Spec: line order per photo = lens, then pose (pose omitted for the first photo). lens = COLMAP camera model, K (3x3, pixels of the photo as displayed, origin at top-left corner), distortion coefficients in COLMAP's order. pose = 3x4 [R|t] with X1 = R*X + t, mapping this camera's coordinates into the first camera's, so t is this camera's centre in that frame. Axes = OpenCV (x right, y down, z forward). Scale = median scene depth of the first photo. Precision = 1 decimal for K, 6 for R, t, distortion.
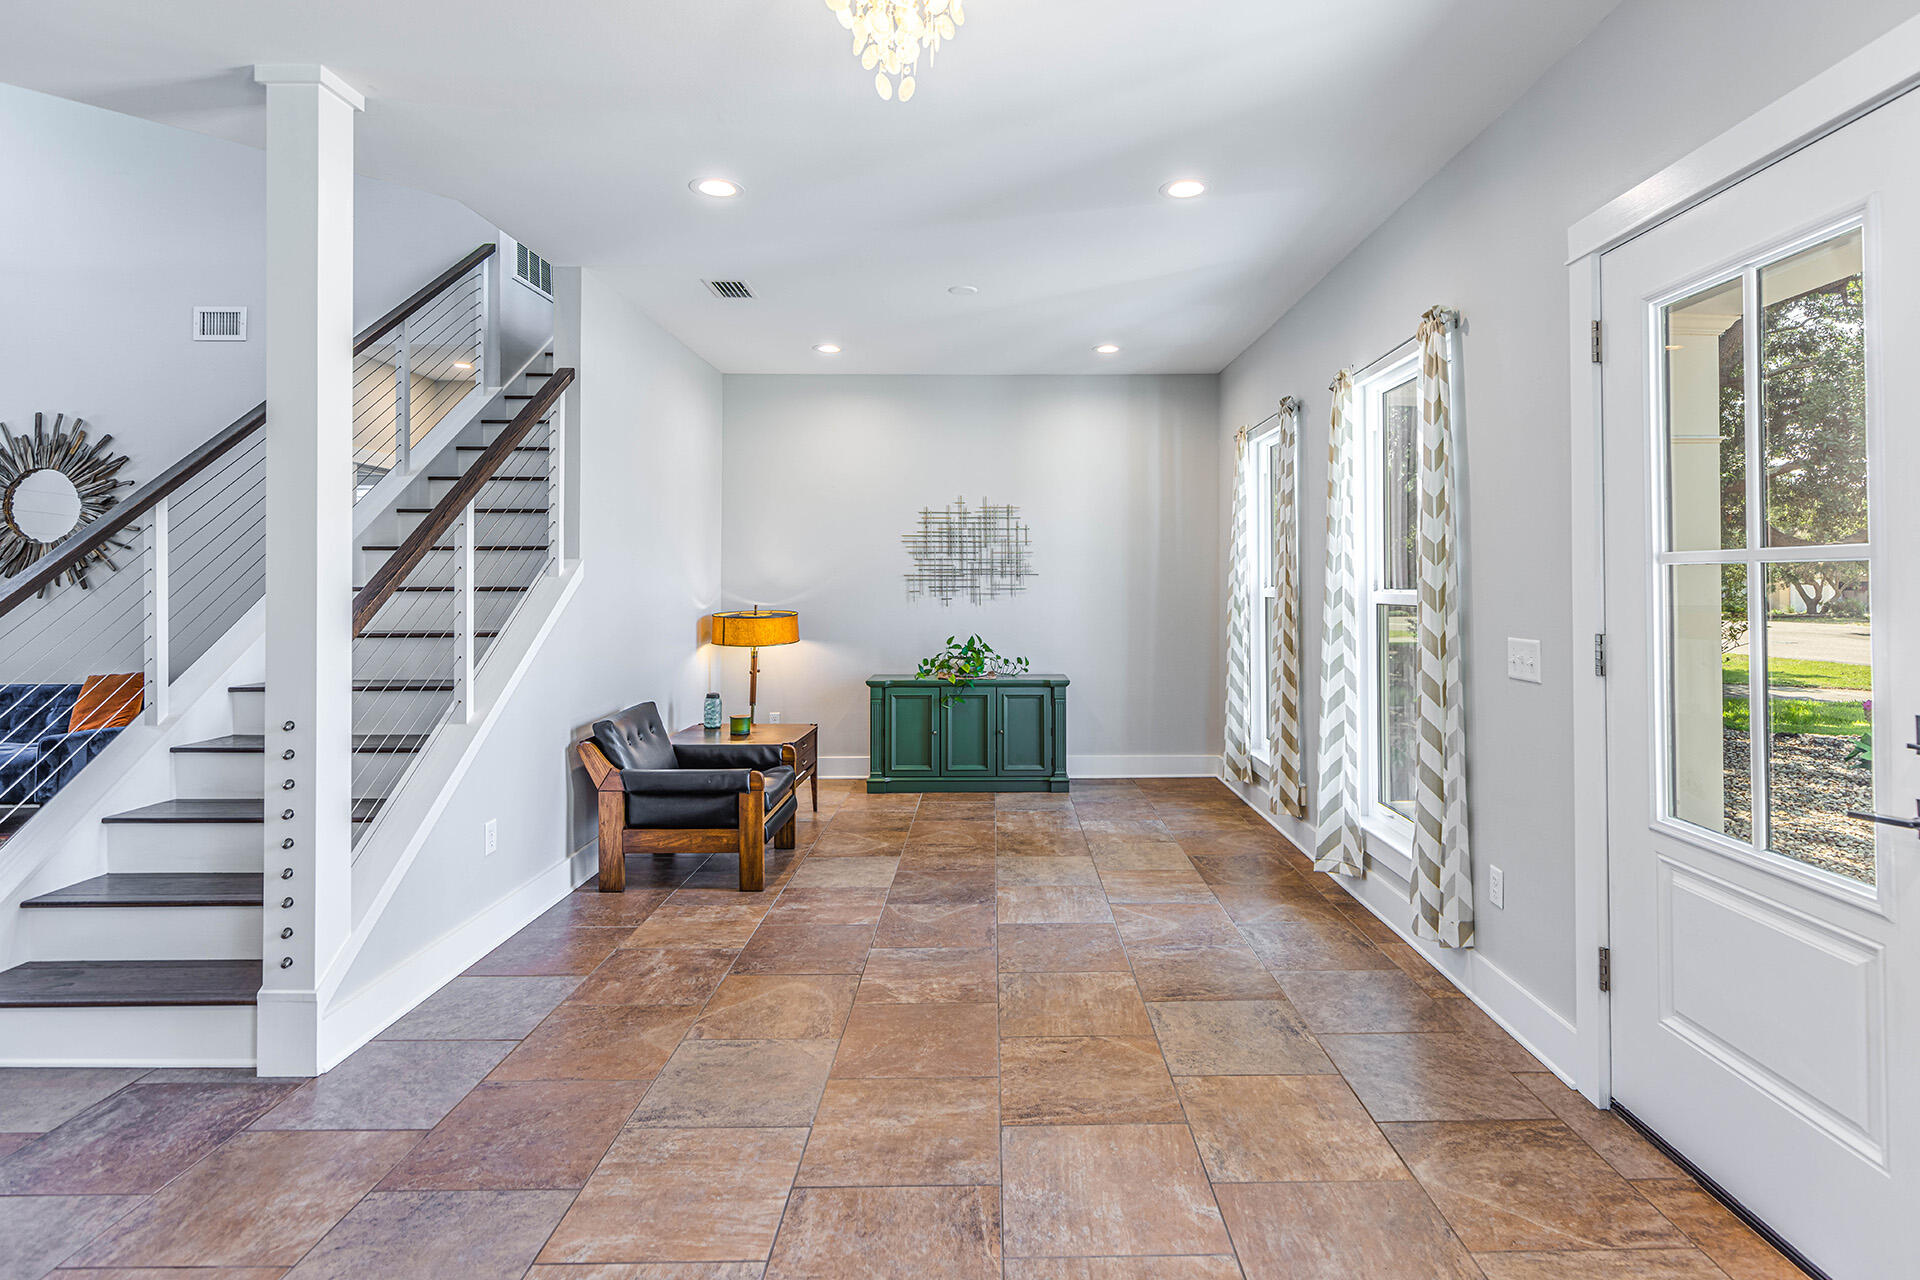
lens RADIAL K [[936.5, 0, 962.4], [0, 936.5, 576.5], [0, 0, 1]] dist [0.000668, 0.000100]
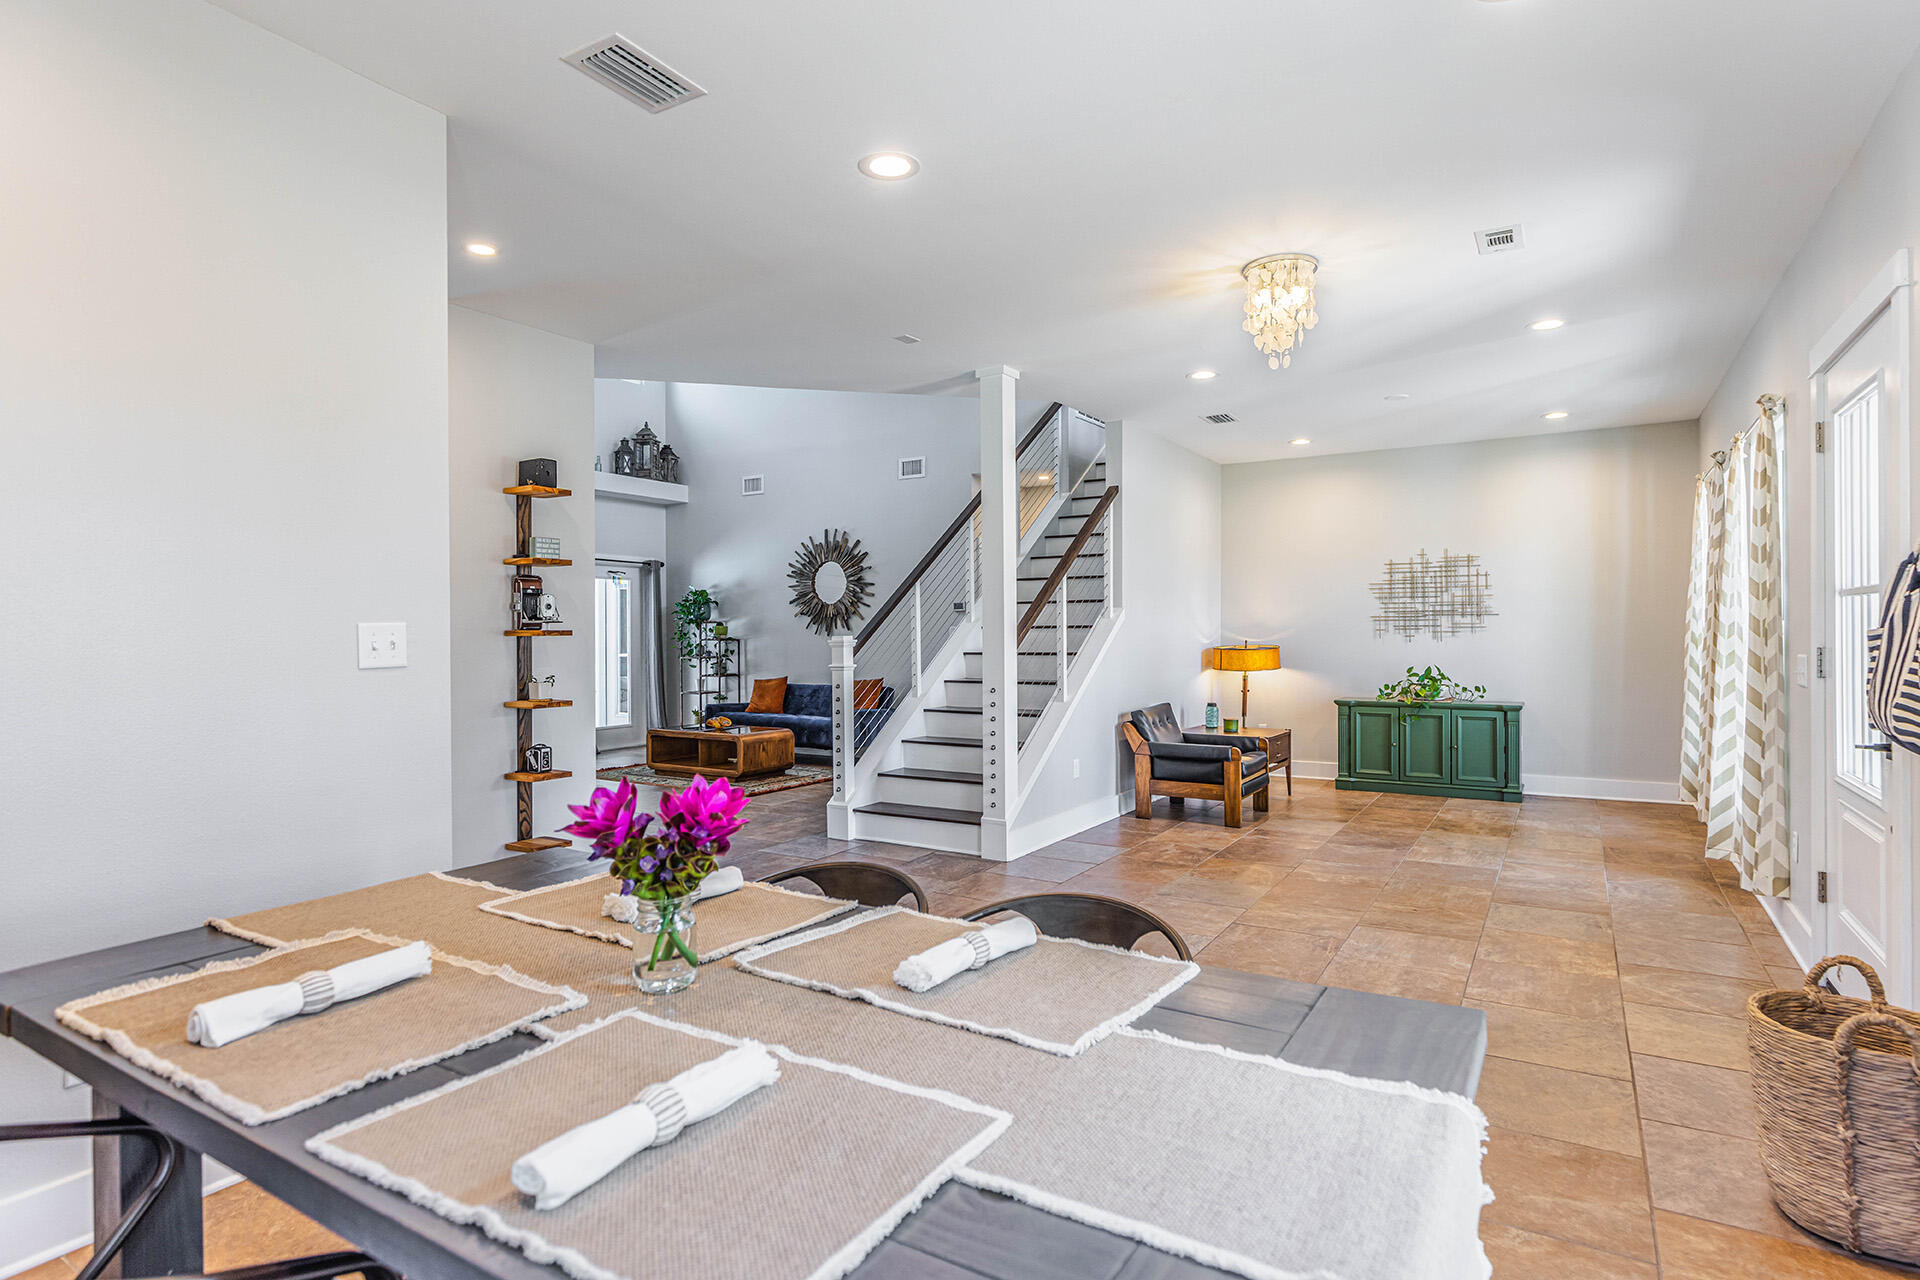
lens RADIAL K [[936.5, 0, 956.0], [0, 936.5, 637.8], [0, 0, 1]] dist [0.000668, 0.000100]
pose [[0.851260, -0.000964, -0.524744, 0.176014], [0.008378, 0.999896, 0.011753, 0.011009], [0.524678, -0.014401, 0.851179, -0.480062]]
